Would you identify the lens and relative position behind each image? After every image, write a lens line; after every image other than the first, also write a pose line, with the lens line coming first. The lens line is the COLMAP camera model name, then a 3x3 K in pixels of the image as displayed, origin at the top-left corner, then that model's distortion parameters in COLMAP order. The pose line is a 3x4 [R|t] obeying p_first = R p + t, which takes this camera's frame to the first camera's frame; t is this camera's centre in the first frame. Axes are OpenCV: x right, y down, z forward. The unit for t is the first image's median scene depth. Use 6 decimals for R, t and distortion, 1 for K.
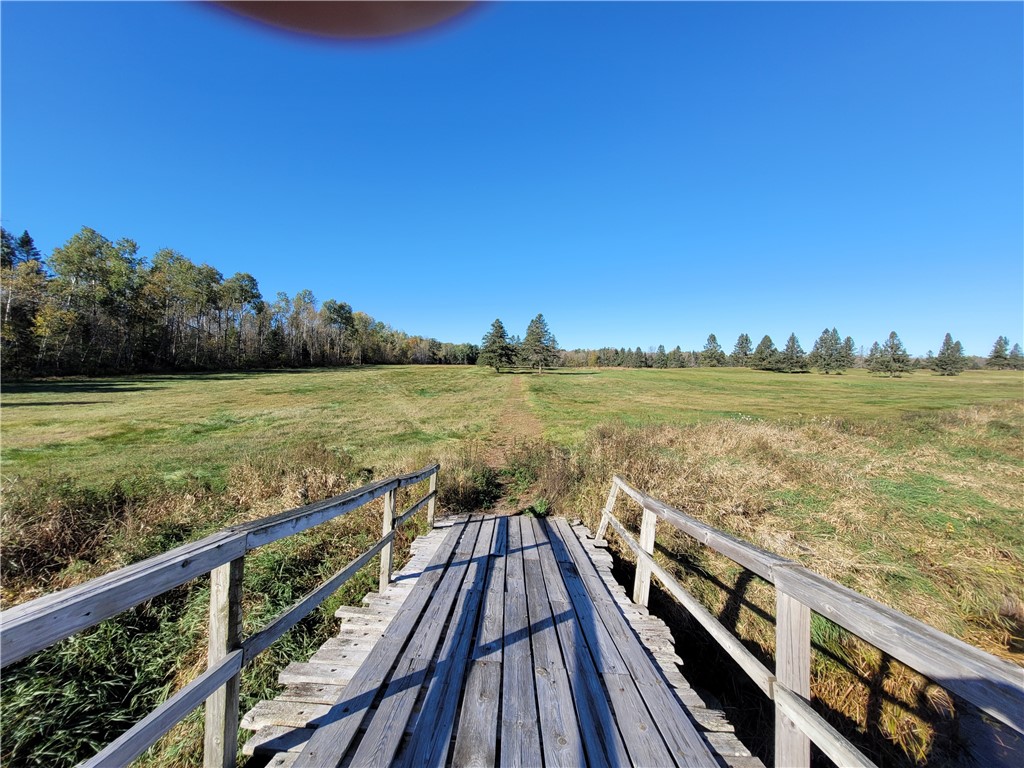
lens RADIAL K [[413.6, 0, 512.0], [0, 413.6, 384.0], [0, 0, 1]] dist [-0.000187, 0.000108]
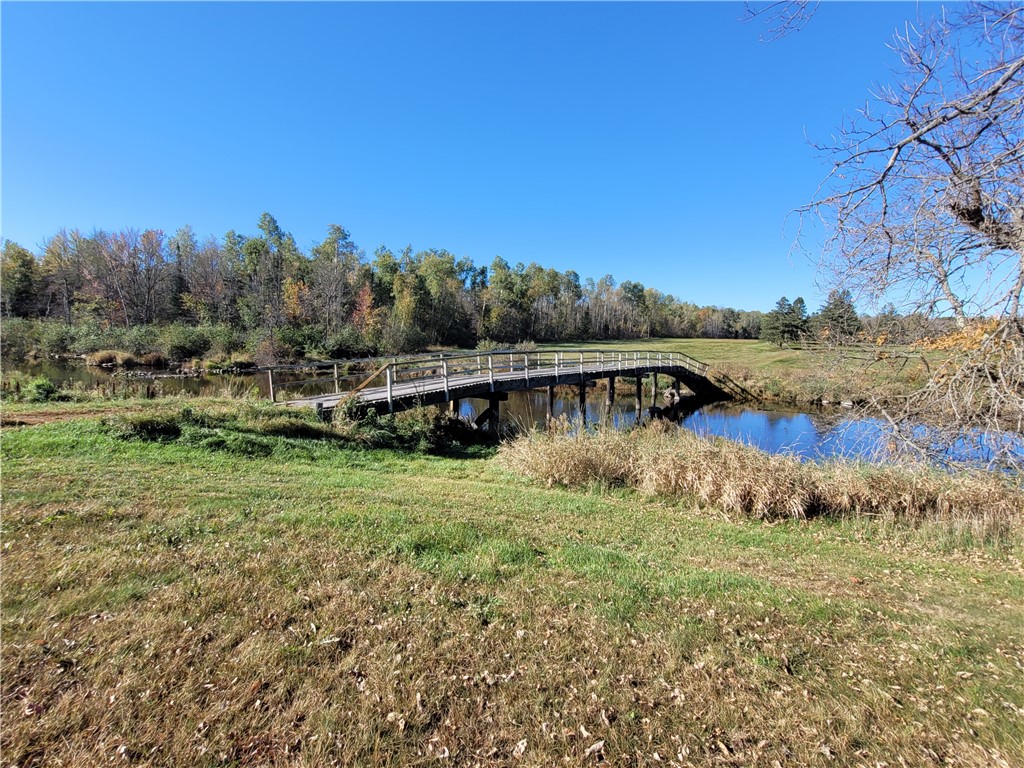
lens RADIAL K [[413.6, 0, 512.0], [0, 413.6, 384.0], [0, 0, 1]] dist [-0.000187, 0.000108]
pose [[0.787739, 0.082152, -0.610507, 0.033700], [-0.042416, 0.995949, 0.079290, 0.003693], [0.614547, -0.036565, 0.788032, -0.107497]]
